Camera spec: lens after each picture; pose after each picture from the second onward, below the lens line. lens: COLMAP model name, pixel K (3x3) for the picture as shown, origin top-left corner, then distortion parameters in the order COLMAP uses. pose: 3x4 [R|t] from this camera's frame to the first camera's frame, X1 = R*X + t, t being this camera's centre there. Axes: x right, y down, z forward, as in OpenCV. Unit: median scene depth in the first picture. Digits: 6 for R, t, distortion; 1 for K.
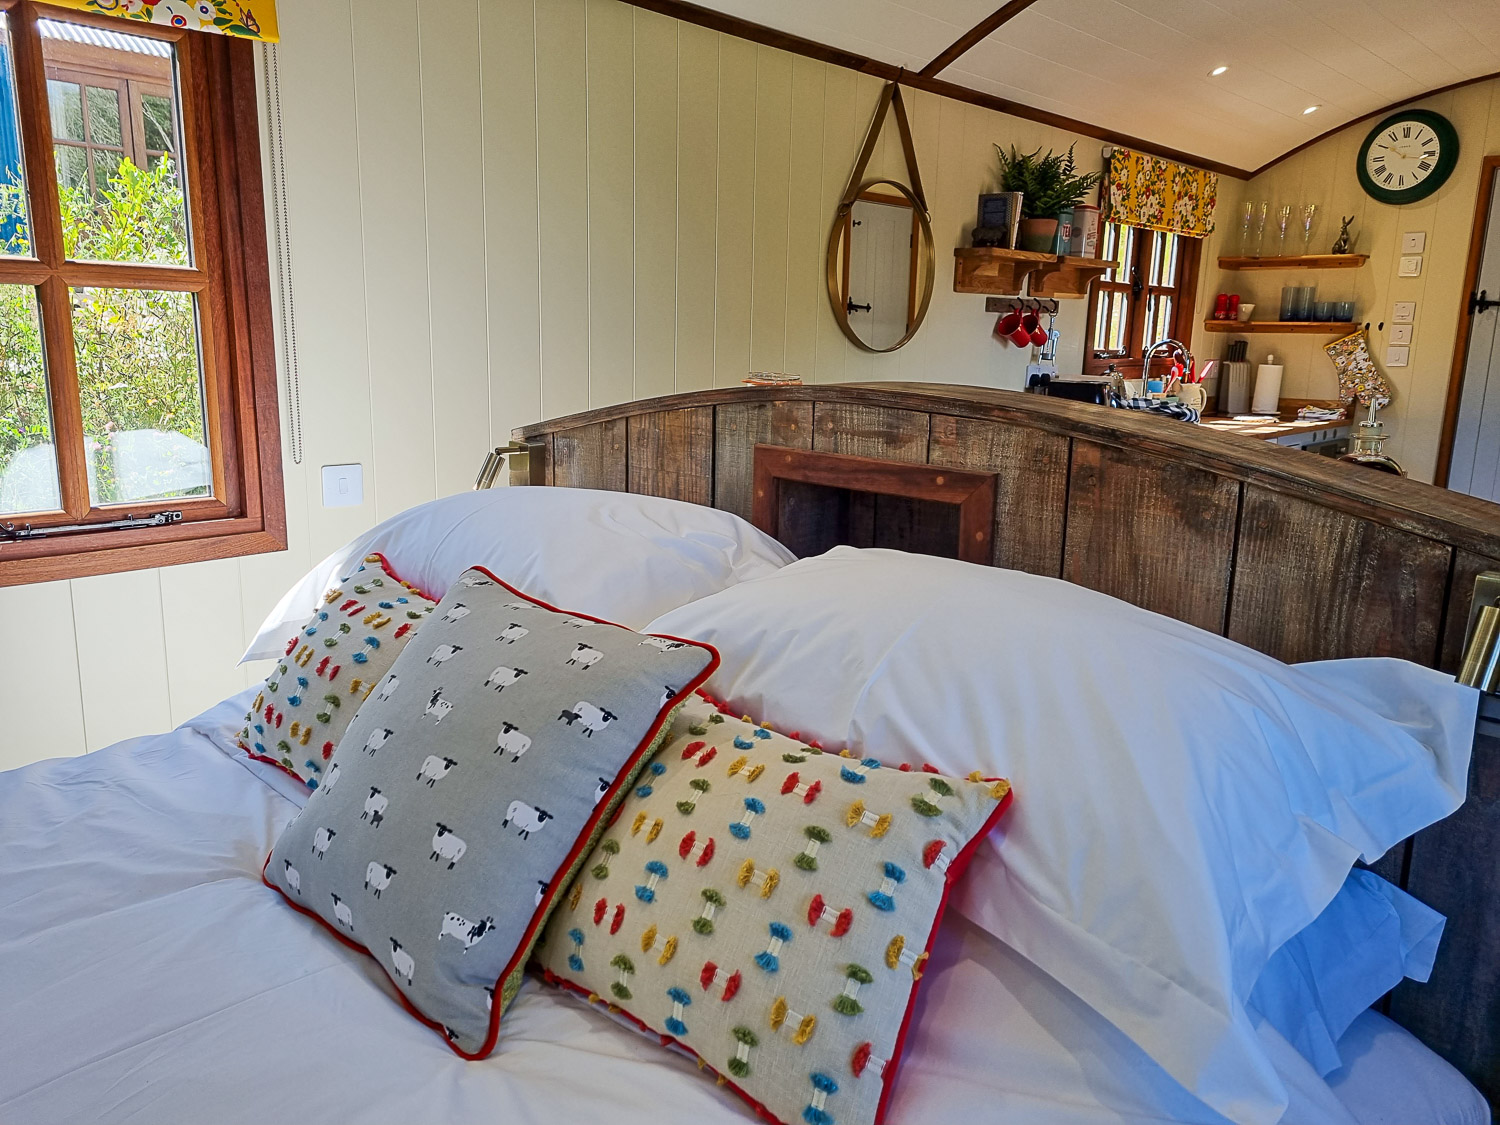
lens RADIAL K [[1124.5, 0, 757.3], [0, 1124.5, 557.9], [0, 0, 1]] dist [0.050408, -0.023300]
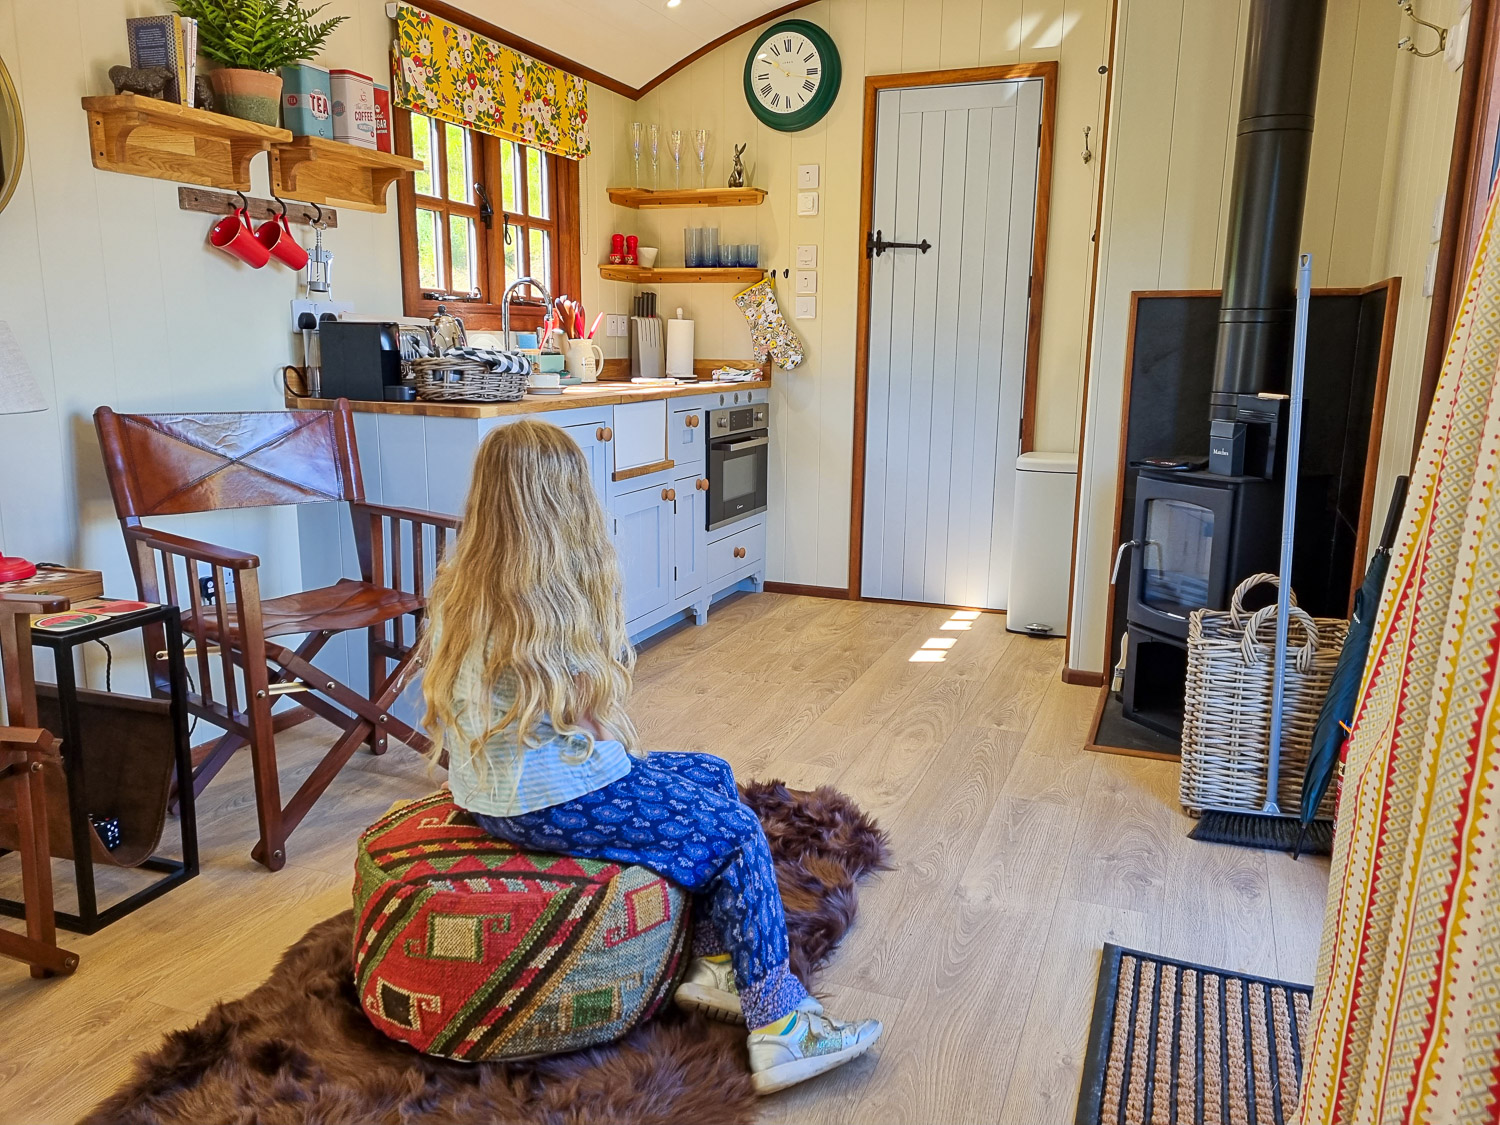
lens RADIAL K [[1124.5, 0, 761.5], [0, 1124.5, 568.5], [0, 0, 1]] dist [0.050408, -0.023300]
pose [[0.931998, -0.082764, 0.352887, 0.208300], [0.080768, 0.996524, 0.020403, 0.004016], [-0.353349, 0.009486, 0.935444, 0.202029]]
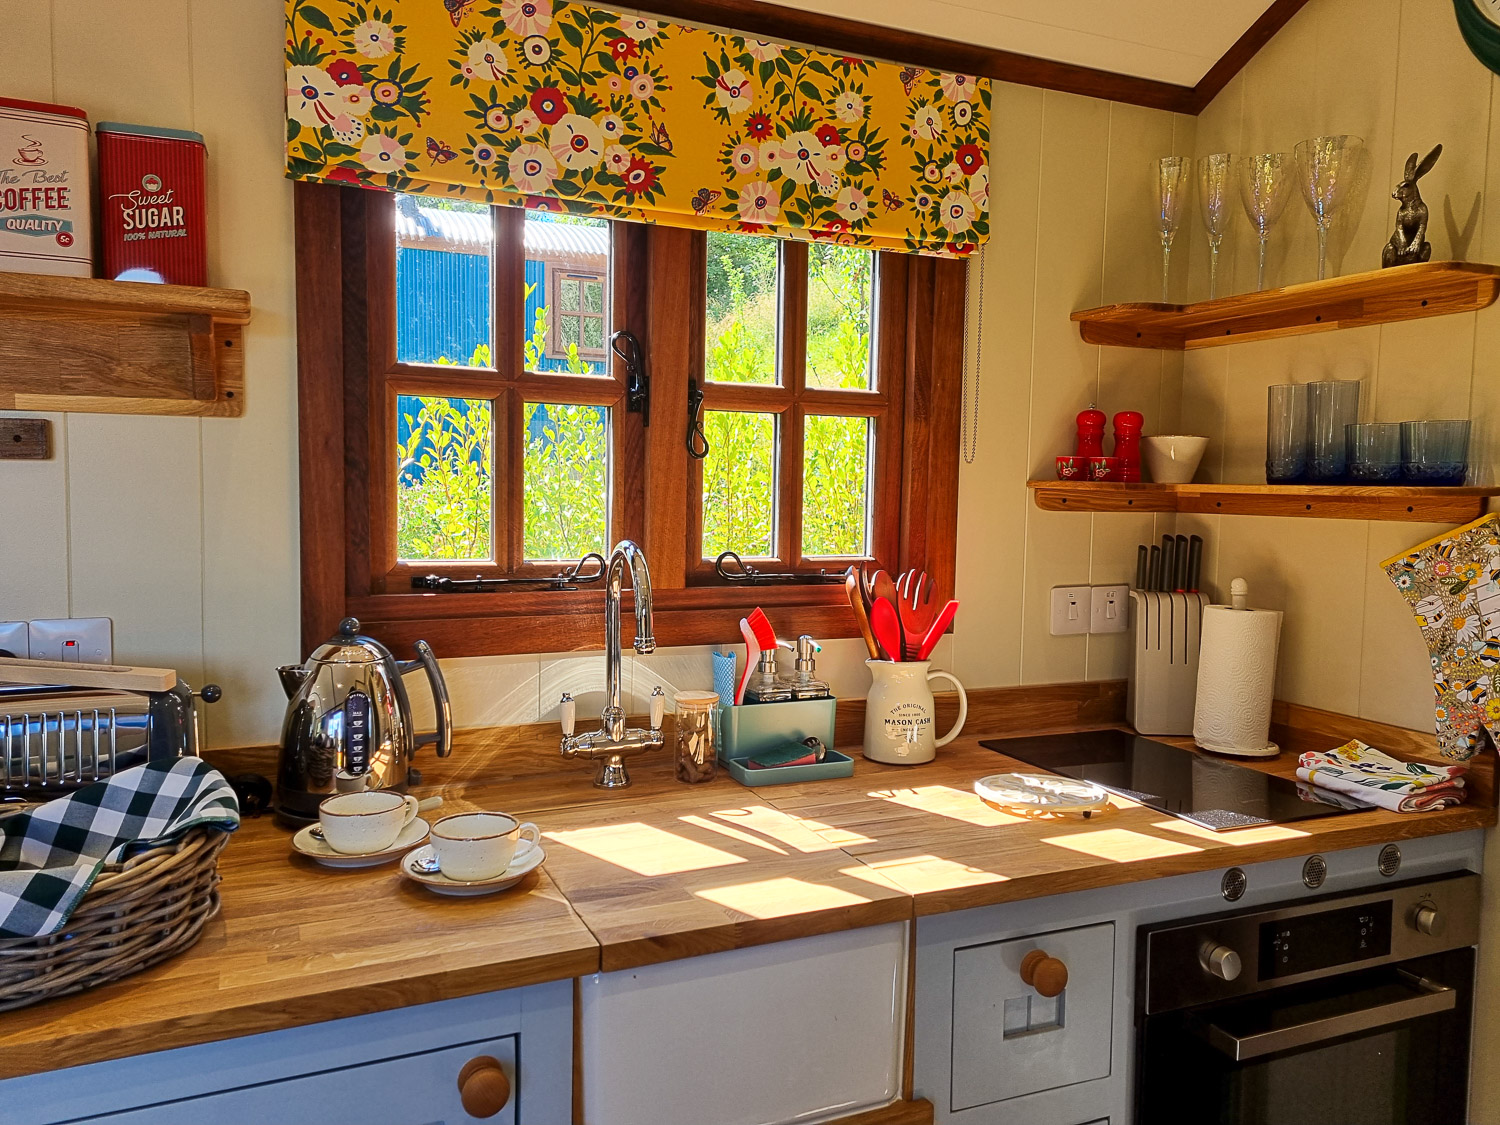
lens RADIAL K [[1124.5, 0, 738.8], [0, 1124.5, 564.9], [0, 0, 1]] dist [0.050408, -0.023300]
pose [[0.913846, 0.022210, -0.405452, 0.484829], [-0.078625, 0.989285, -0.123020, -0.138363], [0.398375, 0.144300, 0.905801, 0.675171]]
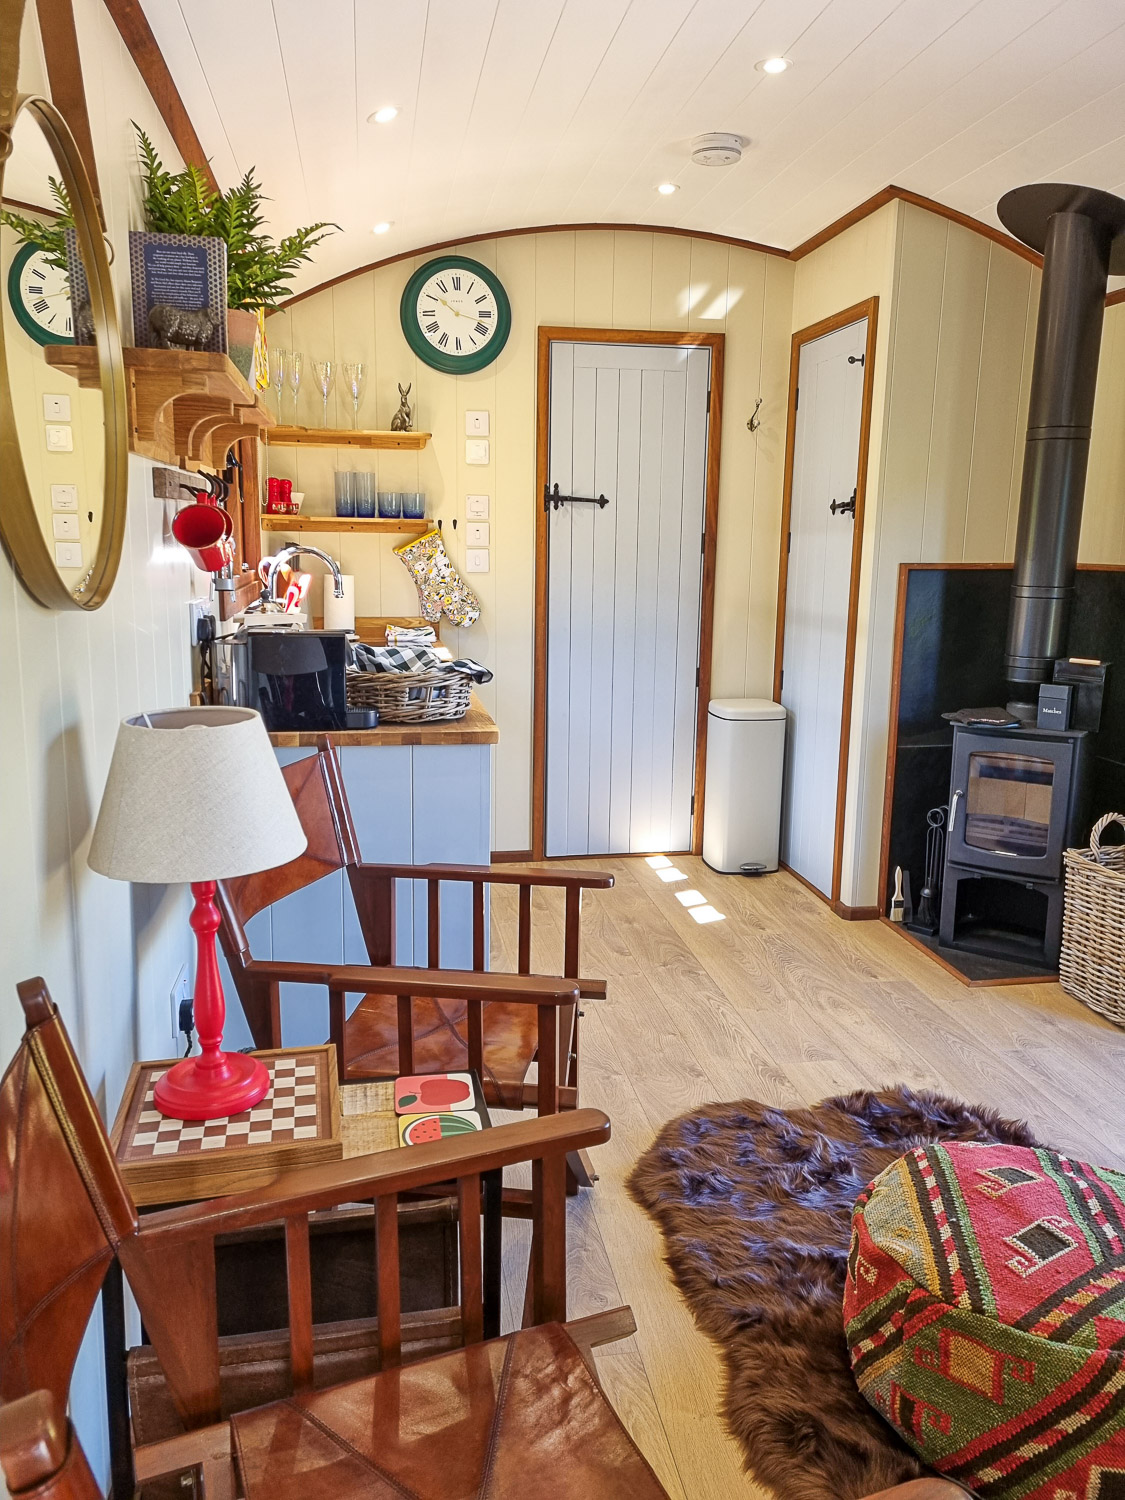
lens RADIAL K [[1124.5, 0, 558.6], [0, 1124.5, 750.1], [0, 0, 1]] dist [0.050408, -0.023300]
pose [[0.612406, -0.162203, 0.773725, -0.058413], [0.159179, 0.983979, 0.080289, -0.099182], [-0.774352, 0.073991, 0.628414, 0.458410]]
